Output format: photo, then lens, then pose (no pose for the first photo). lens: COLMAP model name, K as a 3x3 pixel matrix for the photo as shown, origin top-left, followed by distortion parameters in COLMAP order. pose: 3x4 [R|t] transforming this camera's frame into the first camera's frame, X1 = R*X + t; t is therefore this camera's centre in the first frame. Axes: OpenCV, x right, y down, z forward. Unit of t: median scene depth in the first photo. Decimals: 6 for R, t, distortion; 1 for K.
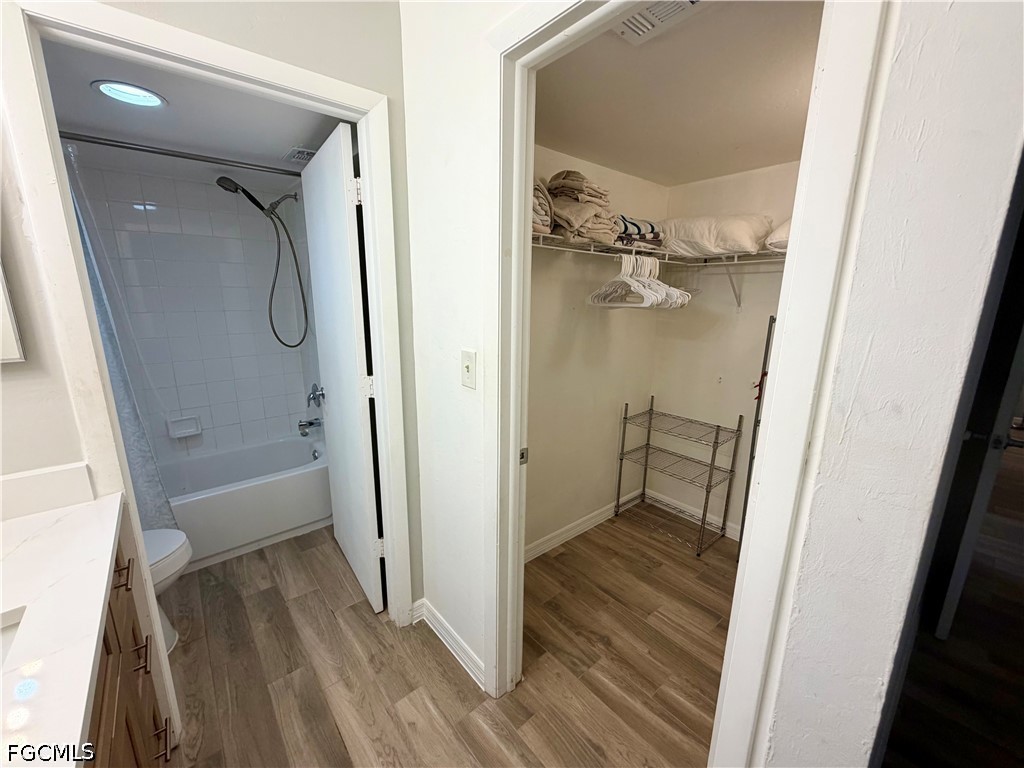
lens RADIAL K [[408.7, 0, 508.7], [0, 408.7, 386.7], [0, 0, 1]] dist [-0.001734, 0.000853]
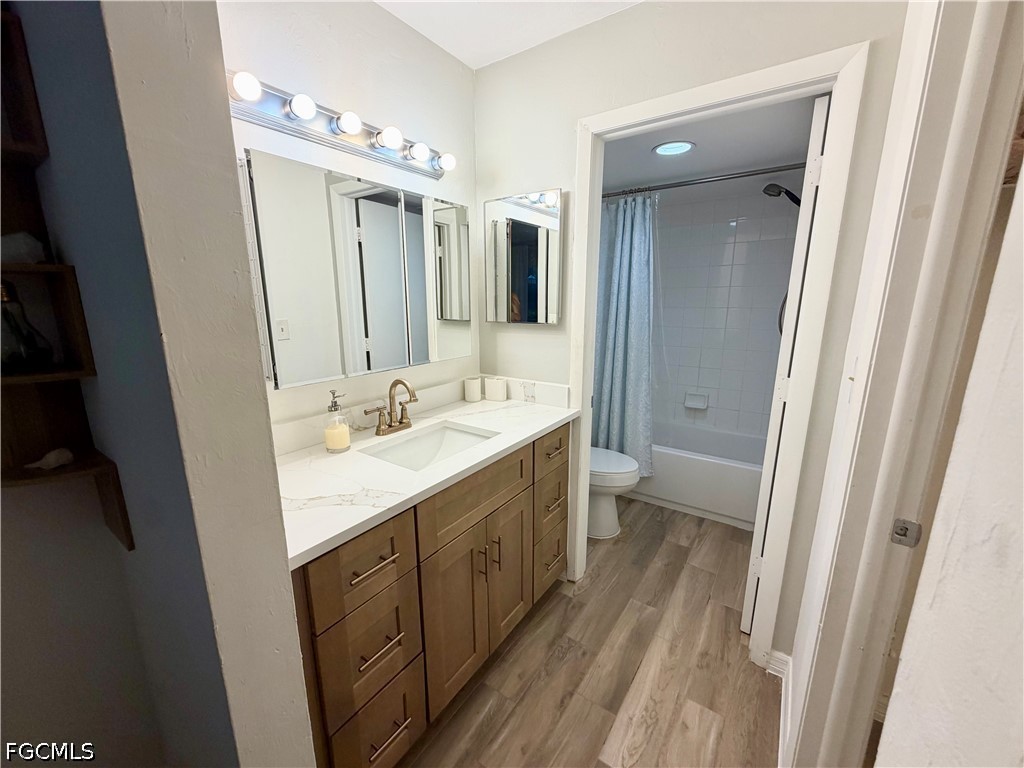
lens RADIAL K [[408.7, 0, 511.7], [0, 408.7, 387.4], [0, 0, 1]] dist [-0.001734, 0.000853]
pose [[0.252627, 0.199706, -0.946730, 0.355569], [-0.207125, 0.966947, 0.148701, -0.012958], [0.945134, 0.158525, 0.285641, 0.168466]]
